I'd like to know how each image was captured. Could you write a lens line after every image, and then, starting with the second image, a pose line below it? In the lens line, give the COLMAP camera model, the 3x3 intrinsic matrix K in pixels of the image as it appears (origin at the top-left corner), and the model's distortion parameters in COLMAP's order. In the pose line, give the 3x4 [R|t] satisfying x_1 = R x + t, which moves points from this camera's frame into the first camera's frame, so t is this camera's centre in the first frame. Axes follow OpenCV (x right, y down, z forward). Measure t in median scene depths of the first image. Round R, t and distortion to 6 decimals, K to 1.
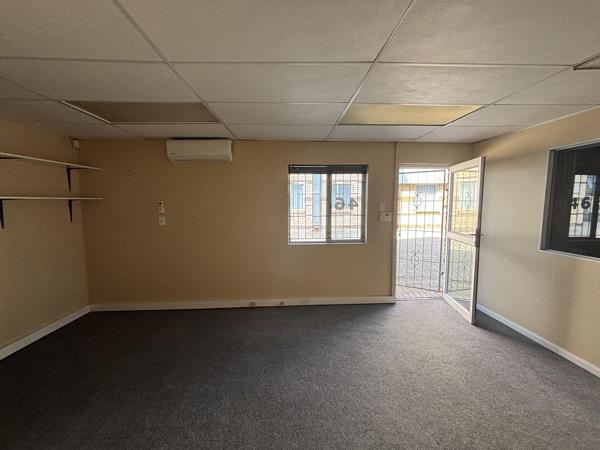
lens RADIAL K [[243.3, 0, 300.0], [0, 243.3, 225.0], [0, 0, 1]] dist [-0.010138, 0.000089]
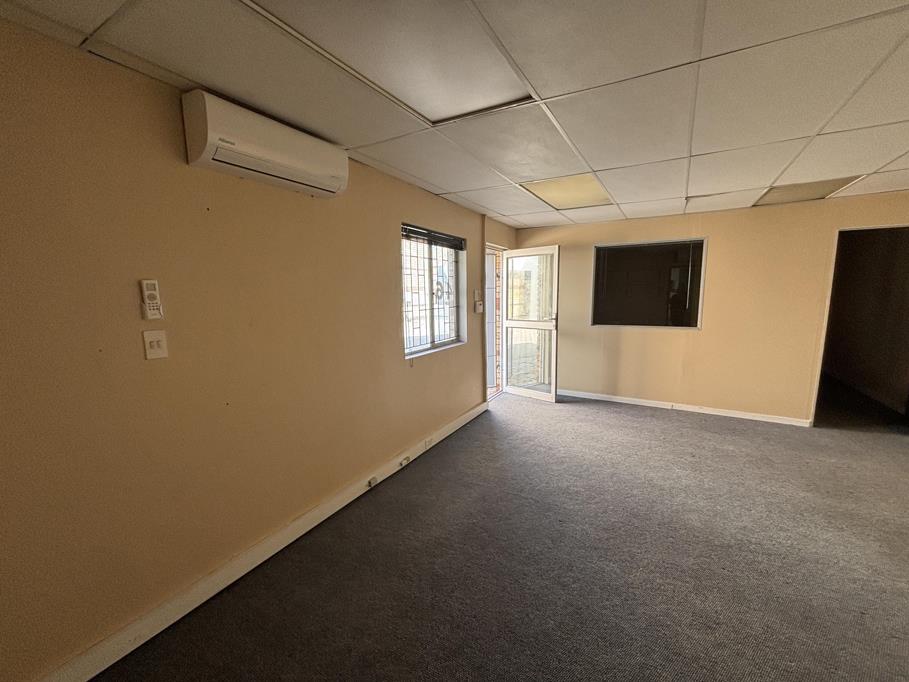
lens RADIAL K [[366.3, 0, 452.2], [0, 366.3, 342.0], [0, 0, 1]] dist [0.000024, 0.000263]
pose [[0.537858, -0.115387, 0.835102, -0.748076], [0.087903, 0.992865, 0.080570, -0.023974], [-0.838440, 0.030073, 0.544163, 0.427109]]
